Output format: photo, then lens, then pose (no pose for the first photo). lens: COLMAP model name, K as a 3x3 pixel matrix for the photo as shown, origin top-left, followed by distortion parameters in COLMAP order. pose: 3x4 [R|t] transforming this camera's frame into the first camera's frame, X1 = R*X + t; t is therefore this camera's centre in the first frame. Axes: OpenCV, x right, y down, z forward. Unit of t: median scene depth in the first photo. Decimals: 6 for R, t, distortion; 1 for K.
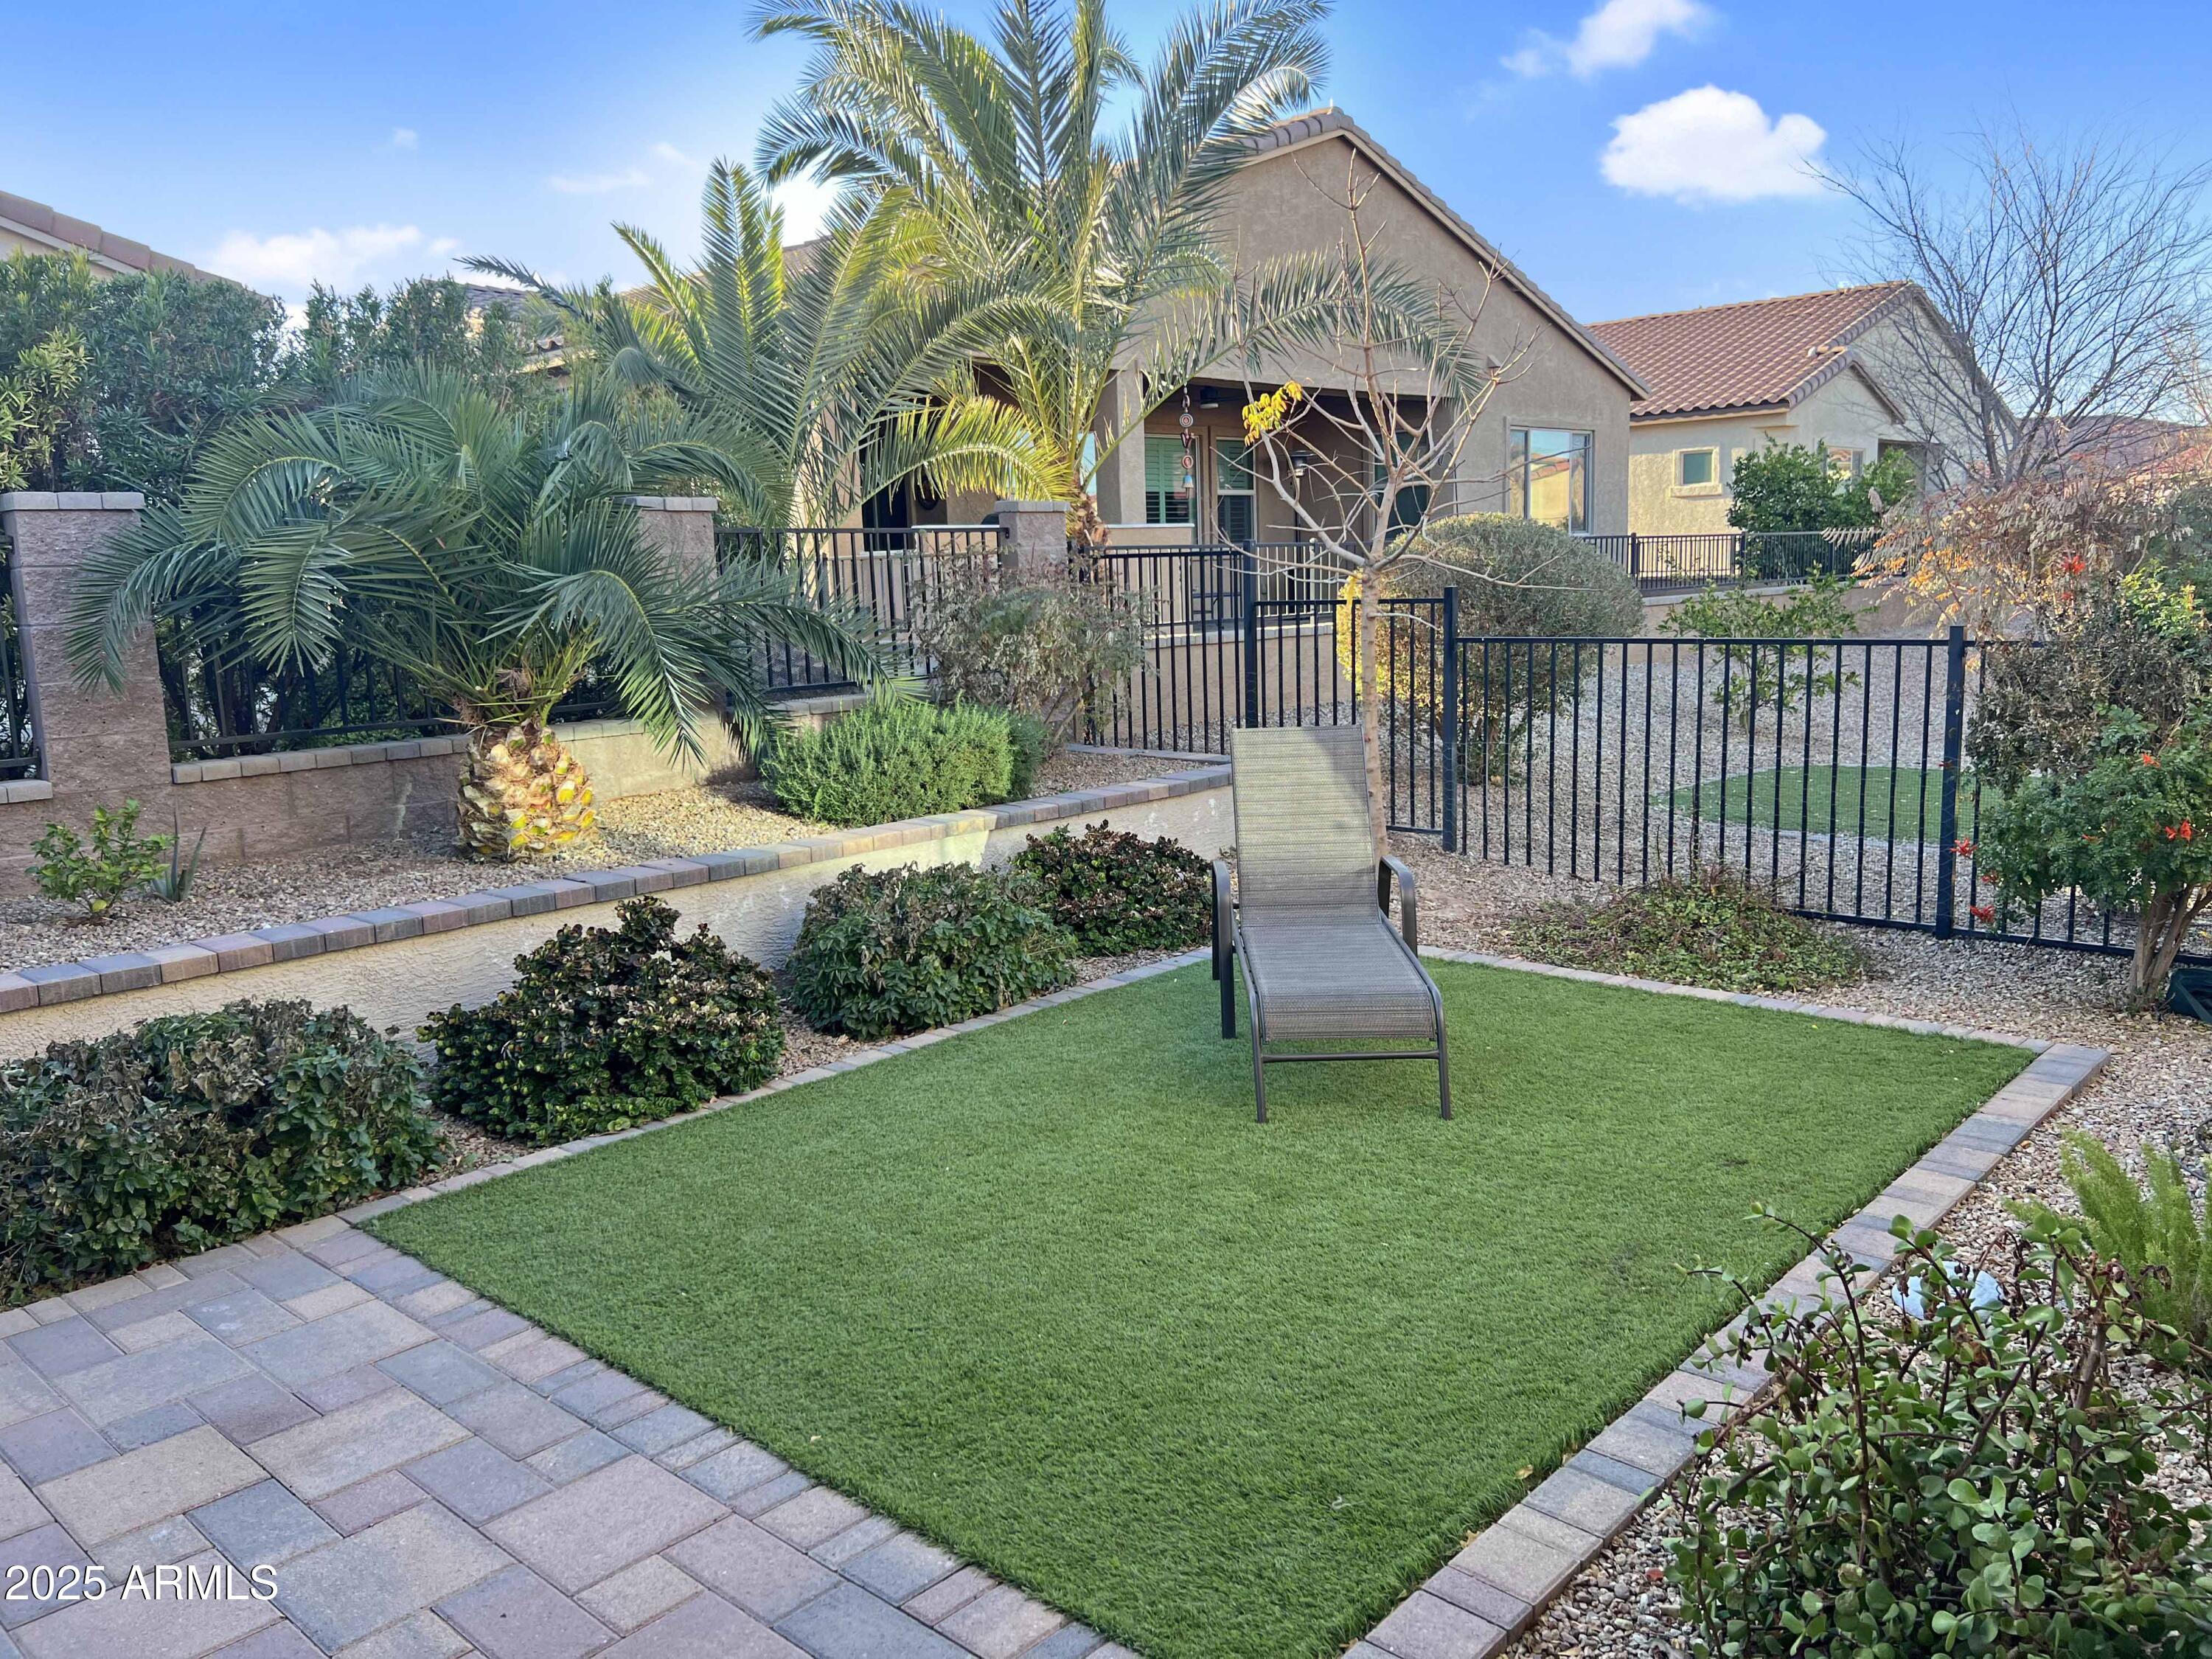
lens RADIAL K [[1654.1, 0, 1109.5], [0, 1654.1, 840.4], [0, 0, 1]] dist [0.091728, -0.114201]
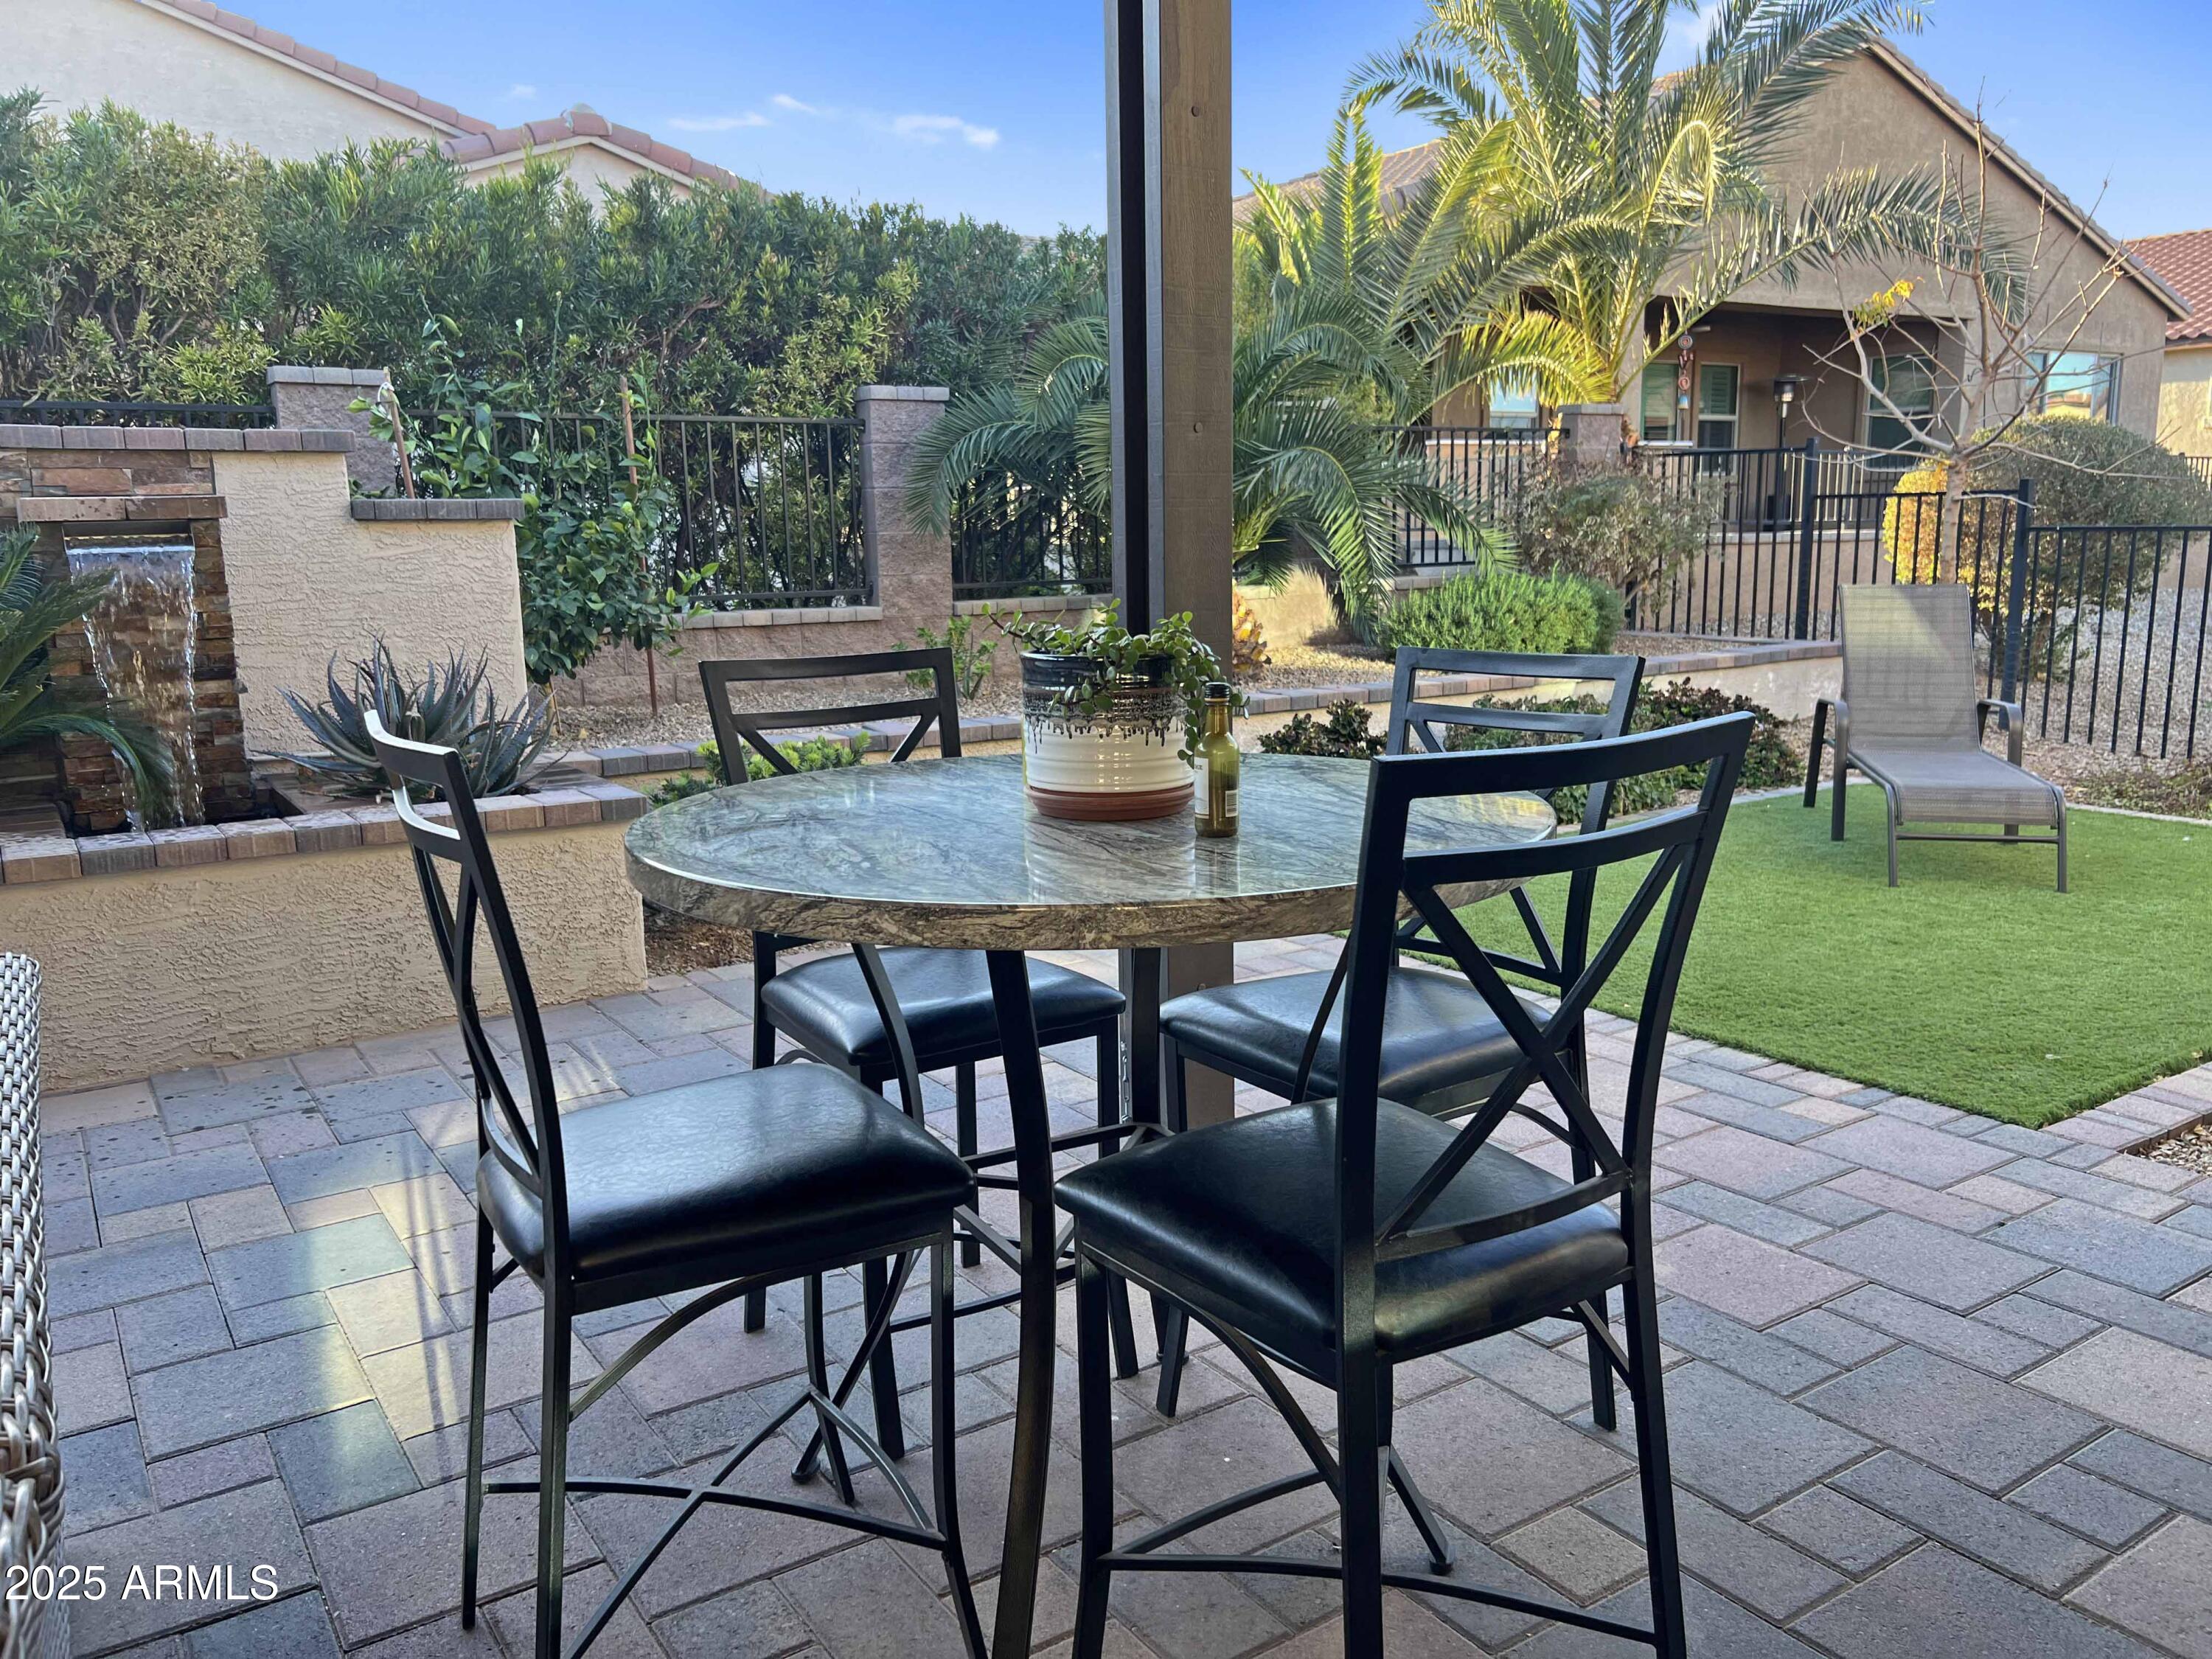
lens RADIAL K [[1654.1, 0, 1109.5], [0, 1654.1, 840.4], [0, 0, 1]] dist [0.091728, -0.114201]
pose [[0.972574, 0.060169, -0.224677, -0.112646], [-0.052870, 0.997864, 0.038368, 0.070174], [0.226506, -0.025438, 0.973678, -0.190109]]
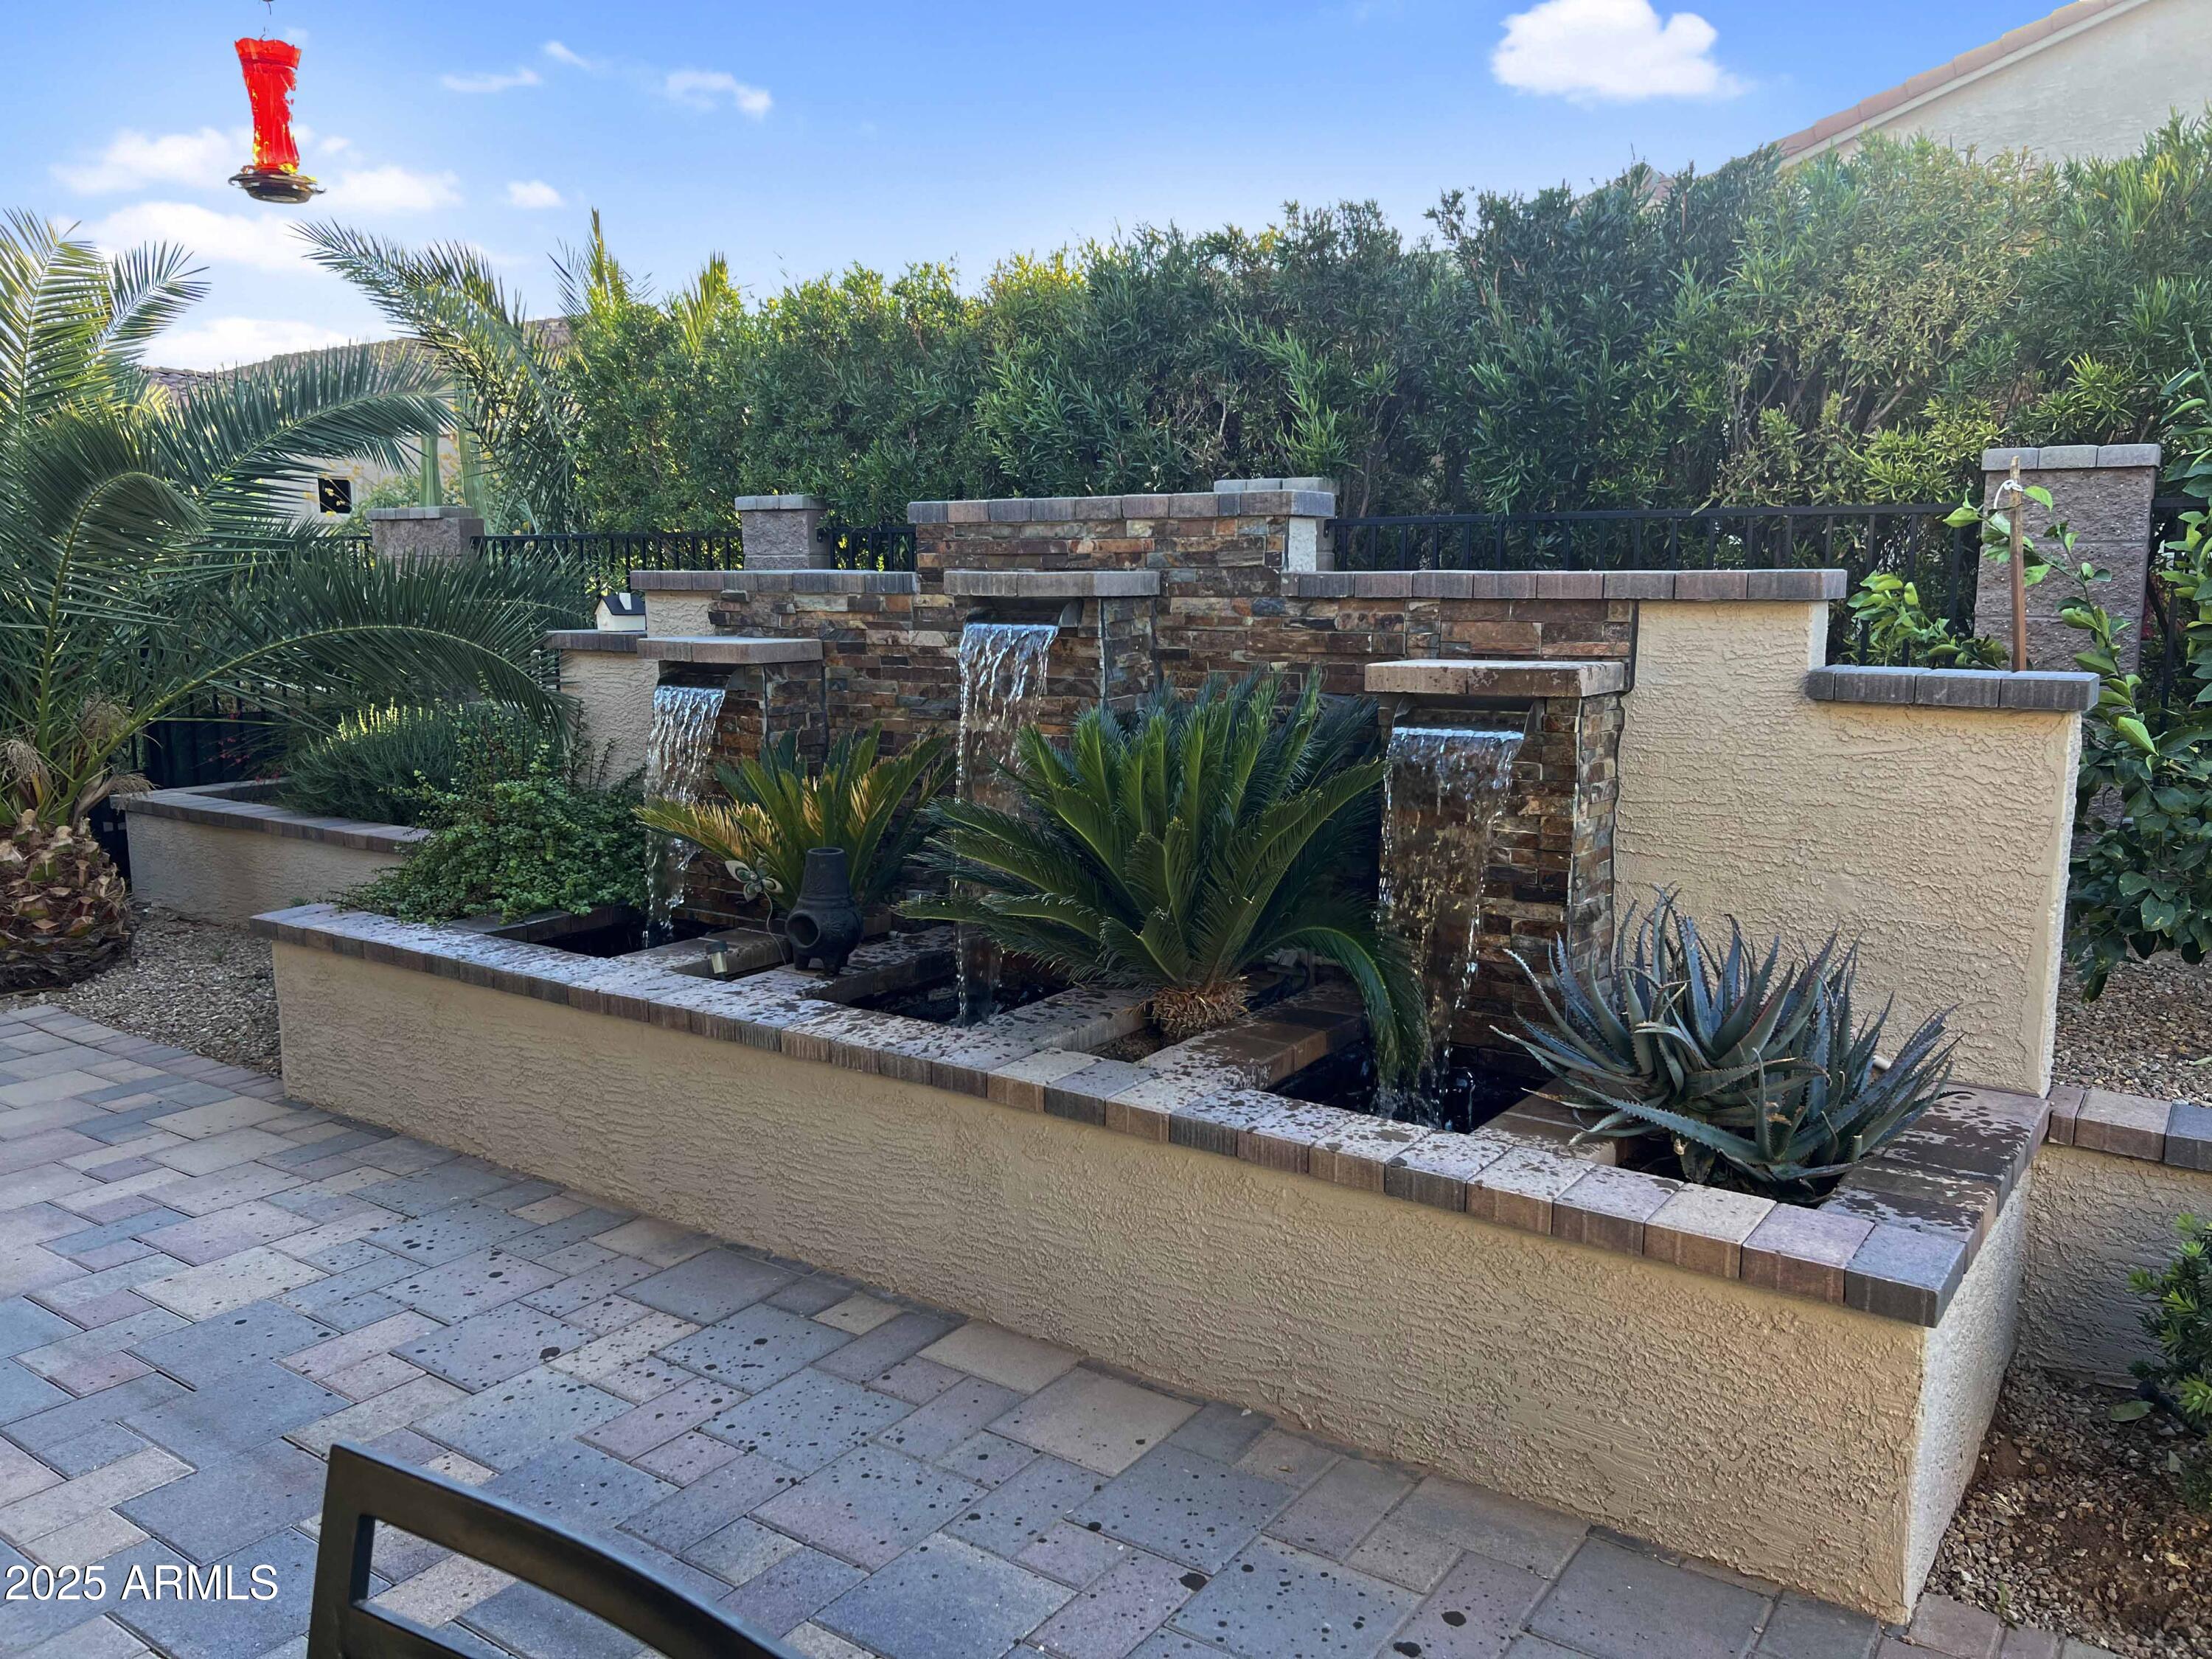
lens RADIAL K [[1674.5, 0, 1113.9], [0, 1674.5, 819.2], [0, 0, 1]] dist [0.061374, -0.074947]
pose [[0.138510, 0.180057, -0.973855, -0.136968], [-0.160916, 0.974358, 0.157263, -0.025840], [0.977201, 0.134926, 0.163932, 0.143266]]
